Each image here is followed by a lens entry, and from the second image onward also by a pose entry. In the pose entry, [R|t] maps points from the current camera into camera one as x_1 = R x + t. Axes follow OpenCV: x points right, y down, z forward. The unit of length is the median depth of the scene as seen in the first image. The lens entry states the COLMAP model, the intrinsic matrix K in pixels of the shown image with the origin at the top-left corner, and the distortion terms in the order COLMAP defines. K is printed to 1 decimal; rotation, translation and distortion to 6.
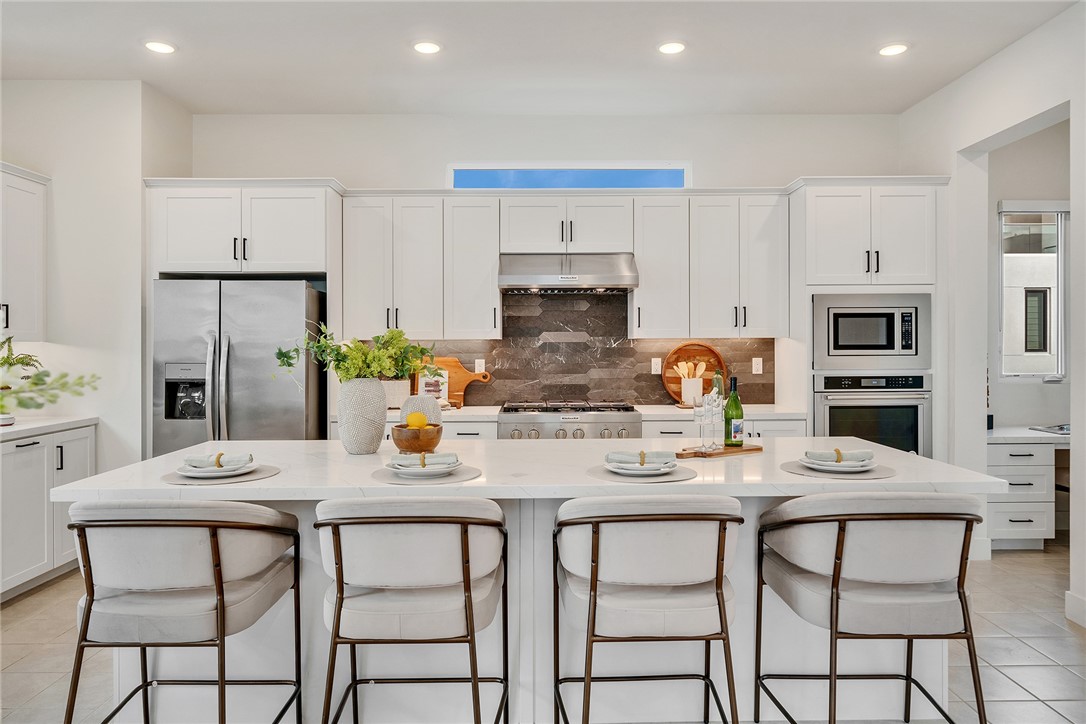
lens RADIAL K [[417.2, 0, 542.7], [0, 417.2, 364.4], [0, 0, 1]] dist [-0.001302, 0.000060]
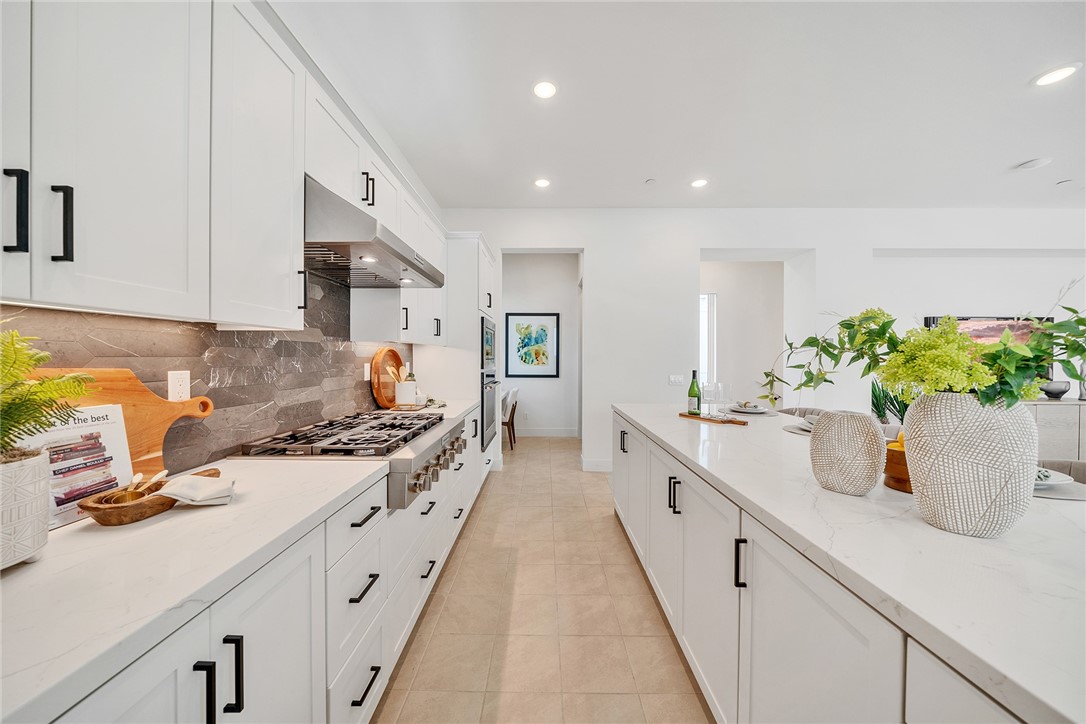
lens RADIAL K [[372.3, 0, 545.9], [0, 372.3, 359.2], [0, 0, 1]] dist [0.000163, -0.000123]
pose [[-0.003572, -0.000040, 0.999994, -0.557841], [-0.001927, 0.999998, 0.000033, -0.025205], [-0.999992, -0.001926, -0.003572, 0.601264]]
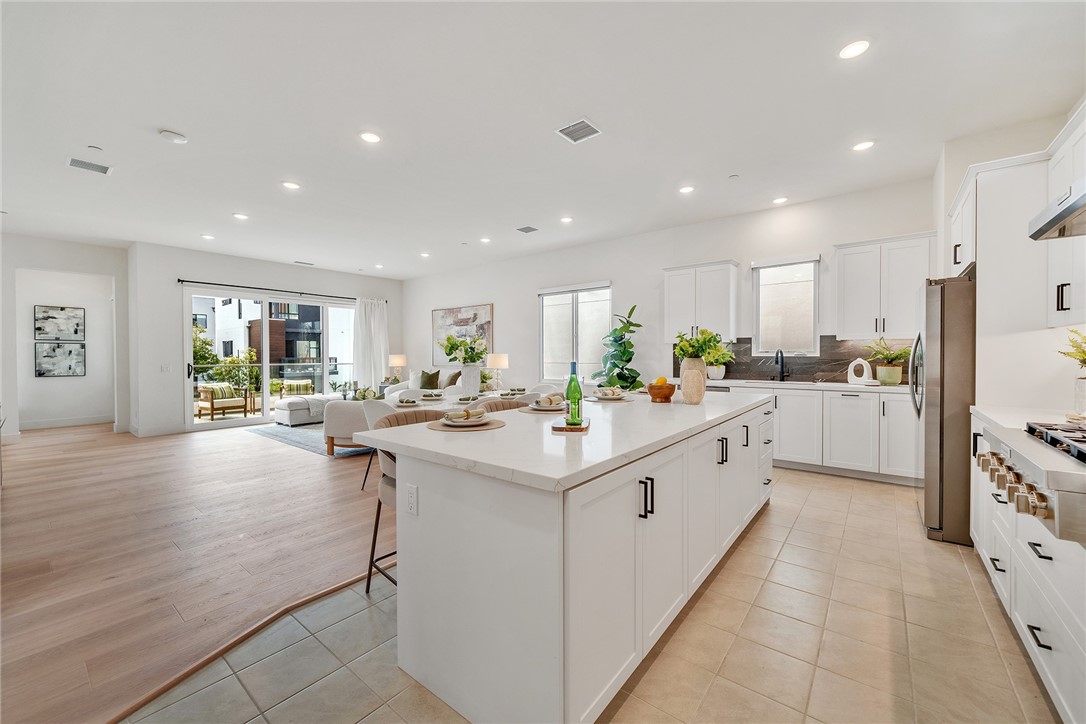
lens RADIAL K [[417.2, 0, 546.2], [0, 417.2, 359.5], [0, 0, 1]] dist [-0.001302, 0.000060]
pose [[-0.624151, 0.016407, -0.781132, 0.792581], [0.007065, 0.999857, 0.015356, -0.016340], [0.781272, 0.004066, -0.624177, 0.643392]]
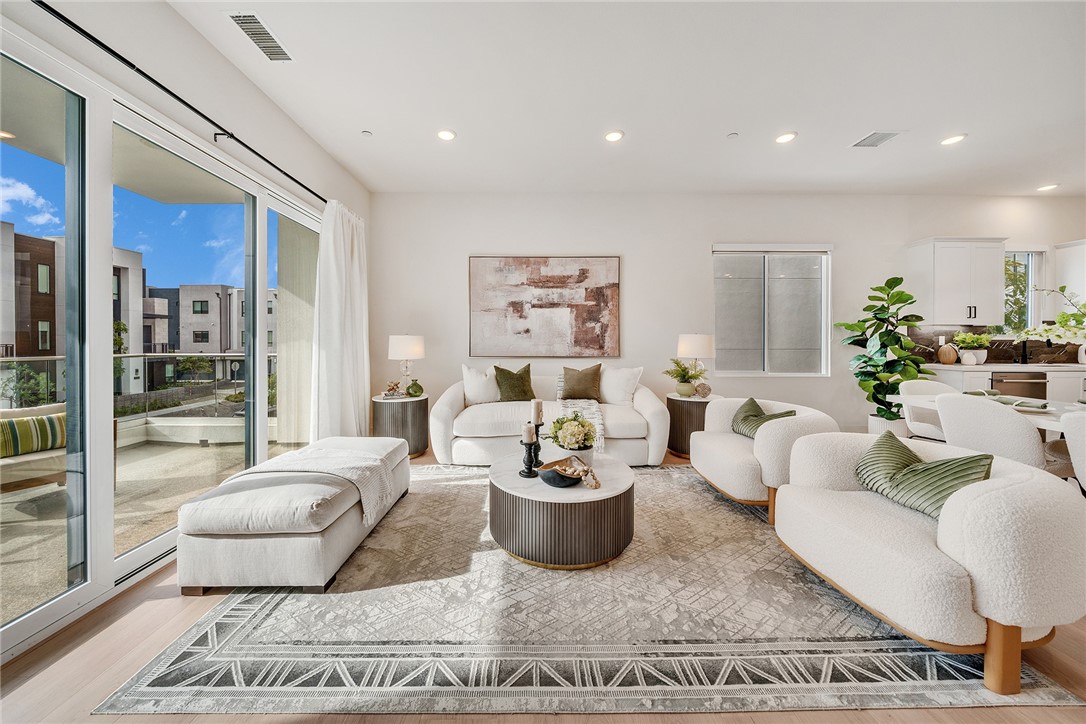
lens RADIAL K [[463.5, 0, 508.2], [0, 463.5, 344.6], [0, 0, 1]] dist [-0.001923, -0.000375]
pose [[0.008132, 0.003273, -0.999962, 0.794271], [0.000627, 0.999994, 0.003278, 0.019572], [0.999967, -0.000653, 0.008130, -2.004180]]
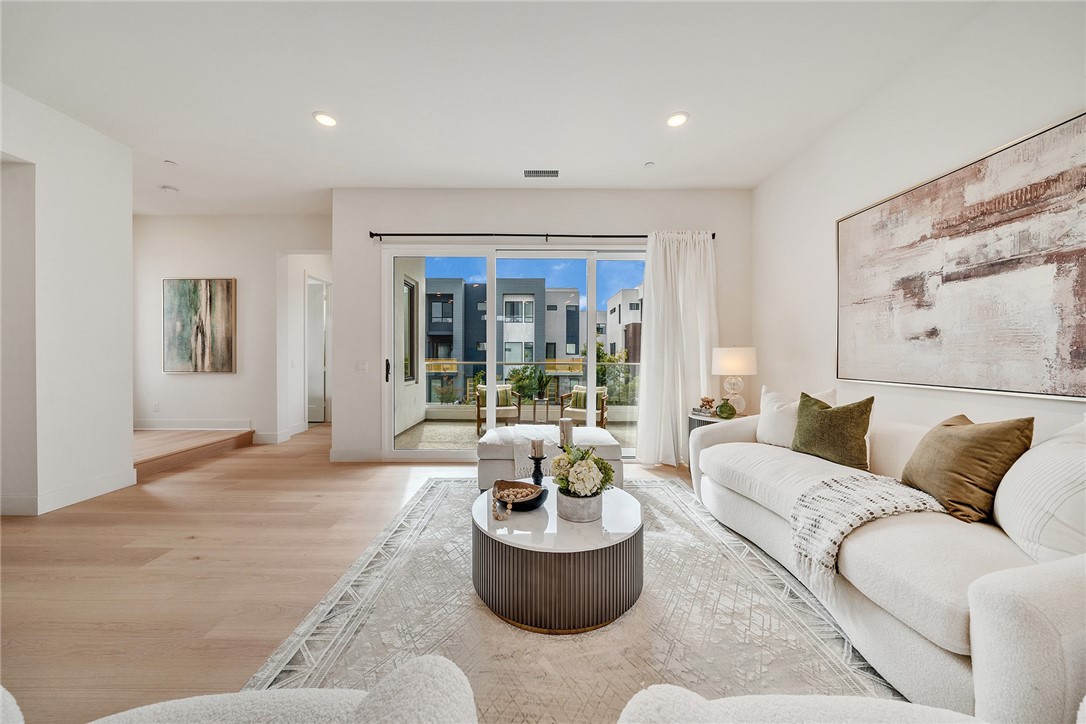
lens RADIAL K [[372.3, 0, 540.5], [0, 372.3, 358.1], [0, 0, 1]] dist [0.000163, -0.000123]
pose [[-0.999989, 0.003934, -0.002656, -0.410766], [0.003914, 0.999965, 0.007413, 0.011298], [0.002685, 0.007403, -0.999969, -1.103657]]
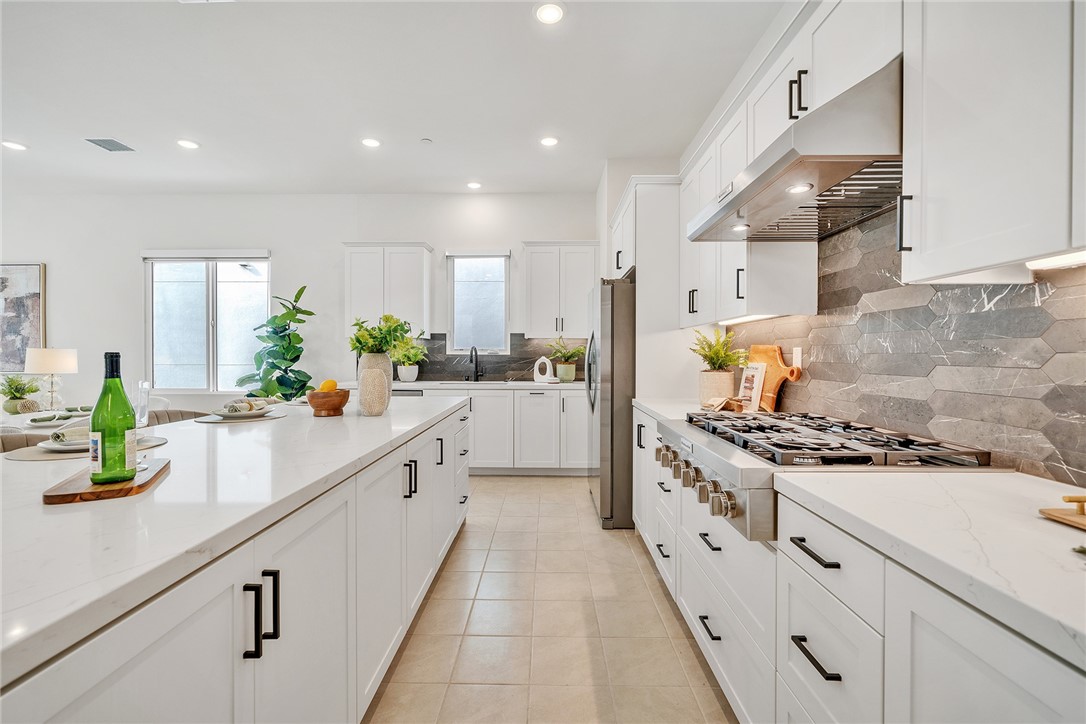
lens RADIAL K [[463.5, 0, 535.8], [0, 463.5, 359.4], [0, 0, 1]] dist [-0.001923, -0.000375]
pose [[-0.024840, 0.014333, -0.999589, 0.601299], [-0.001766, 0.999895, 0.014381, -0.002842], [0.999690, 0.002122, -0.024812, 0.599817]]
